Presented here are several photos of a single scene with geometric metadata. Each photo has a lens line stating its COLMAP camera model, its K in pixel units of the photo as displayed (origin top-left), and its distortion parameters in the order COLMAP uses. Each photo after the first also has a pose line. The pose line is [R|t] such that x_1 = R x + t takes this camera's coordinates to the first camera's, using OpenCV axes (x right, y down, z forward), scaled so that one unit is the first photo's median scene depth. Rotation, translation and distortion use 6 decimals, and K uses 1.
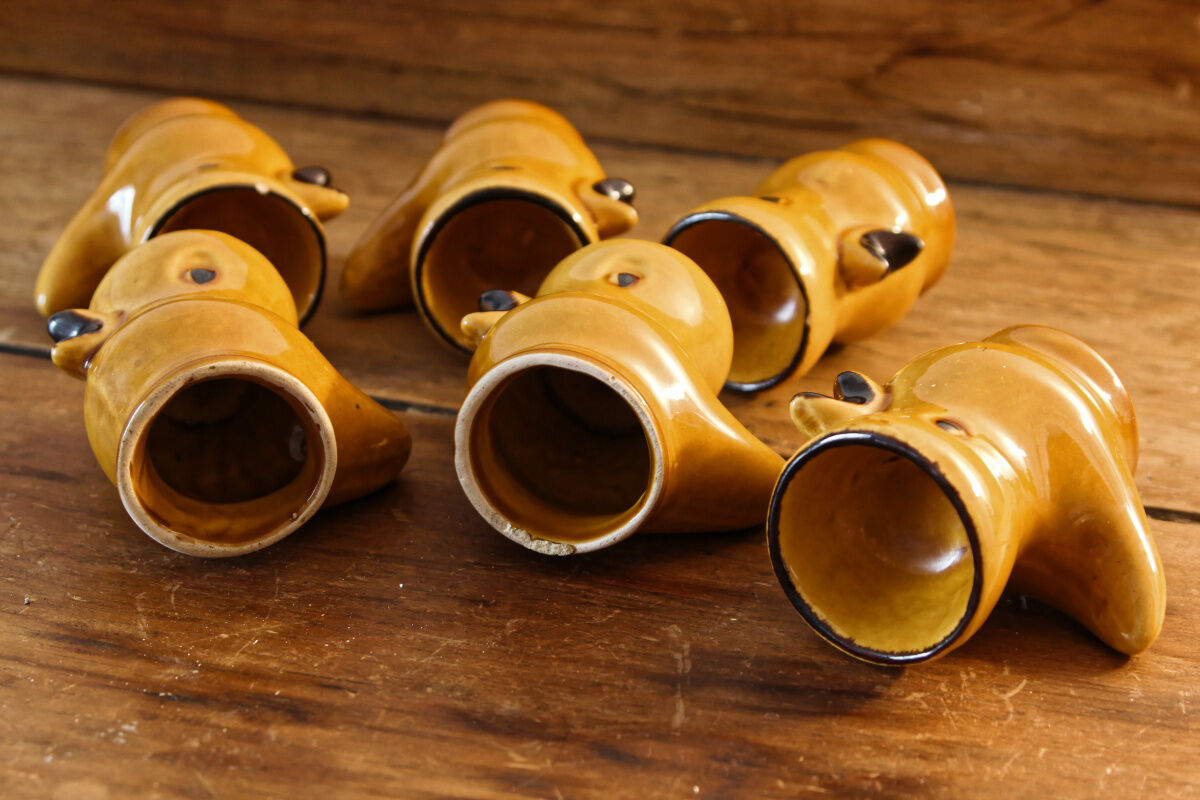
lens RADIAL K [[2221.5, 0, 600.0], [0, 2221.5, 400.0], [0, 0, 1]] dist [-0.001971, 0.025485]
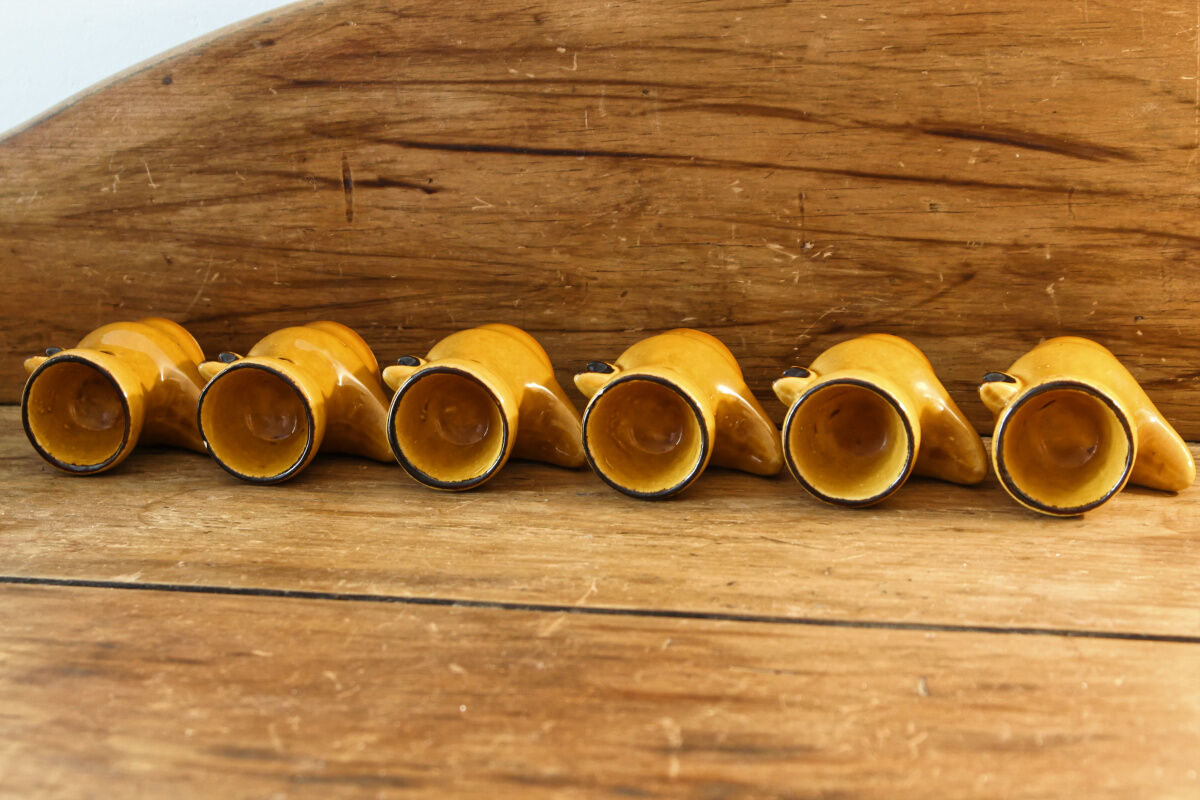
lens RADIAL K [[2221.5, 0, 600.0], [0, 2221.5, 400.0], [0, 0, 1]] dist [-0.001971, 0.025485]
pose [[0.997598, -0.067688, 0.014713, -0.011128], [0.069201, 0.983264, -0.168534, 0.107574], [-0.003059, 0.169147, 0.985586, -0.292676]]
